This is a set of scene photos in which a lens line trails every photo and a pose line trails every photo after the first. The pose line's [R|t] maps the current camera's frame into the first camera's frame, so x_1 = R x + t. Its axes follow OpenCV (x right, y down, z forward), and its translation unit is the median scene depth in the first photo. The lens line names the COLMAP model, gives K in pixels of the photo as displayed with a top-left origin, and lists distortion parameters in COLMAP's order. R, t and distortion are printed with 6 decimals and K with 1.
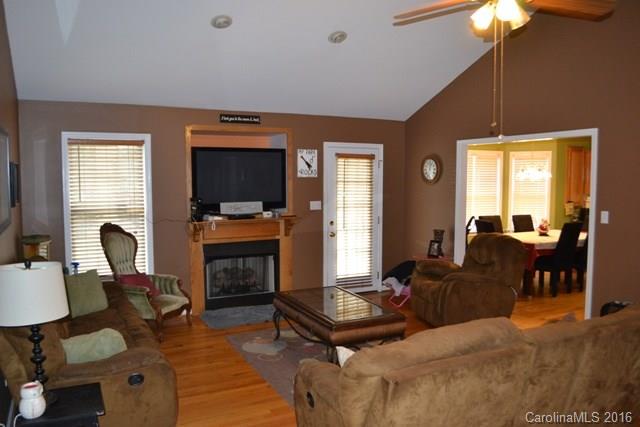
lens RADIAL K [[508.3, 0, 320.0], [0, 508.3, 213.5], [0, 0, 1]] dist [-0.068357, 0.001689]
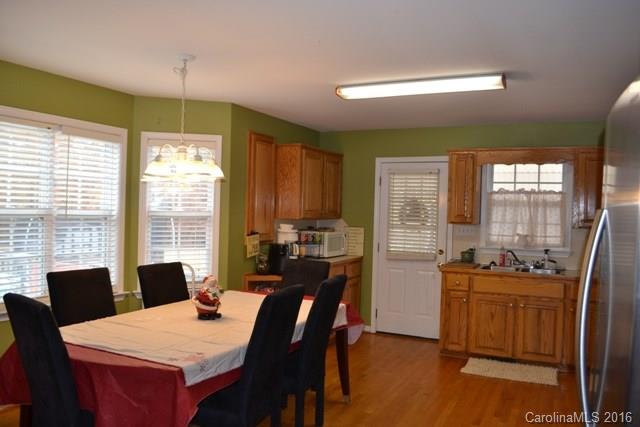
lens RADIAL K [[508.3, 0, 320.0], [0, 508.3, 213.5], [0, 0, 1]] dist [-0.068357, 0.001689]
pose [[0.800704, 0.016814, 0.598825, 0.338078], [0.021332, 0.998172, -0.056552, -0.017326], [-0.598681, 0.058056, 0.798881, 0.765068]]
